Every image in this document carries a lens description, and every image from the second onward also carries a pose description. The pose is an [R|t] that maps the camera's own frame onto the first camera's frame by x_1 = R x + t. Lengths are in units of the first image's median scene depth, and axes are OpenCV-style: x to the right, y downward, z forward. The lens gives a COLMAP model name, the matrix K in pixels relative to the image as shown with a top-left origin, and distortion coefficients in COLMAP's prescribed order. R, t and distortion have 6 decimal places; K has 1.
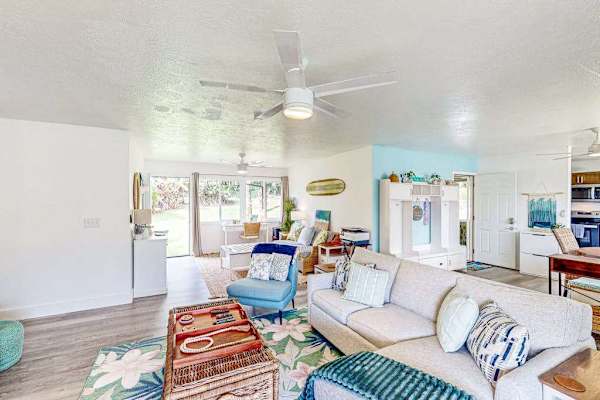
lens RADIAL K [[266.1, 0, 300.0], [0, 266.1, 200.0], [0, 0, 1]] dist [0.000982, 0.000077]
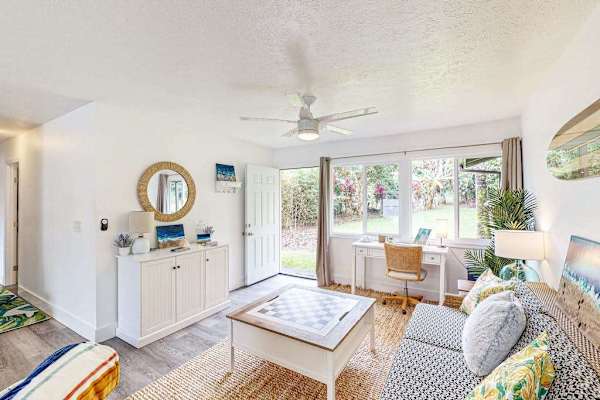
lens RADIAL K [[266.1, 0, 300.0], [0, 266.1, 200.0], [0, 0, 1]] dist [0.000982, 0.000077]
pose [[0.502044, -0.002729, -0.864838, 0.144121], [0.006184, 0.999981, 0.000435, 0.001813], [0.864820, -0.005566, 0.502051, 0.608787]]
